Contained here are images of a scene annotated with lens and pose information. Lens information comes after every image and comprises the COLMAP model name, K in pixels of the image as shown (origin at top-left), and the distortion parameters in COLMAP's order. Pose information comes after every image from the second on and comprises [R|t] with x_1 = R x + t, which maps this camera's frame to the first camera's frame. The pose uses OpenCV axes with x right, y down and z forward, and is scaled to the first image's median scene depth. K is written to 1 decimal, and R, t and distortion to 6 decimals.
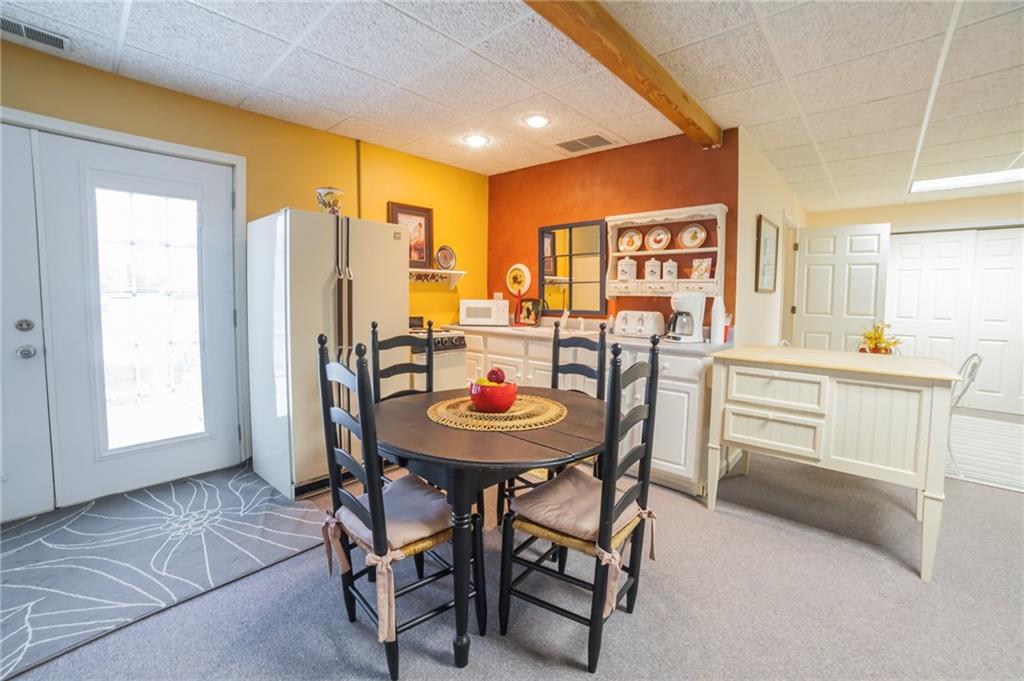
lens RADIAL K [[433.4, 0, 522.4], [0, 433.4, 322.9], [0, 0, 1]] dist [-0.100181, 0.036688]
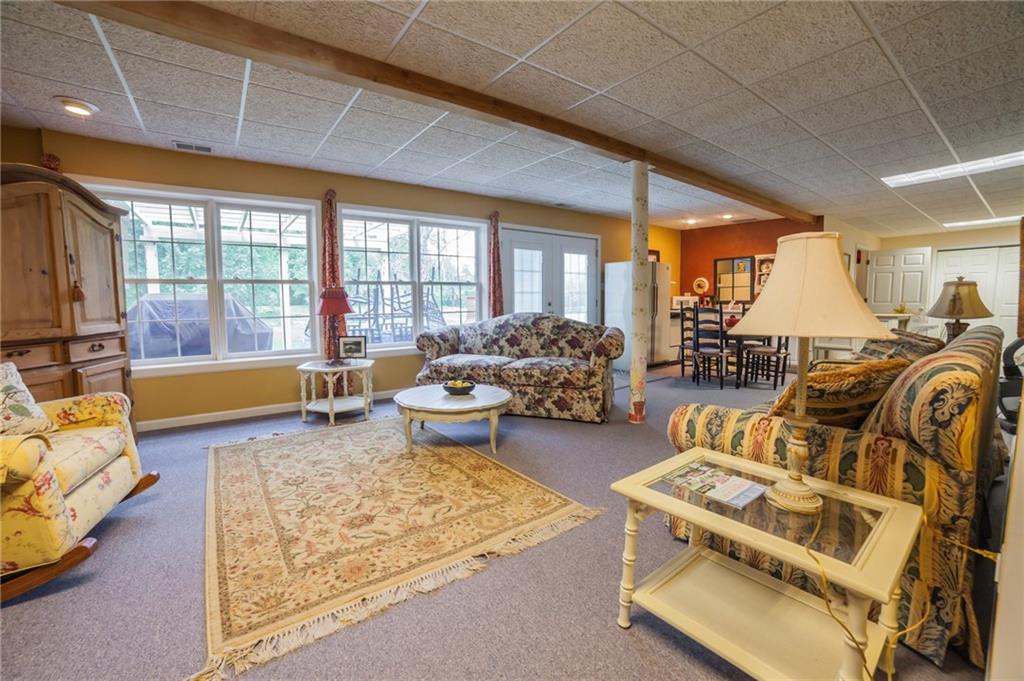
lens RADIAL K [[433.4, 0, 522.4], [0, 433.4, 322.9], [0, 0, 1]] dist [-0.100181, 0.036688]
pose [[0.980169, -0.005569, -0.198083, -0.558118], [0.001760, 0.999810, -0.019397, 0.133087], [0.198153, 0.018664, 0.979993, -1.347245]]
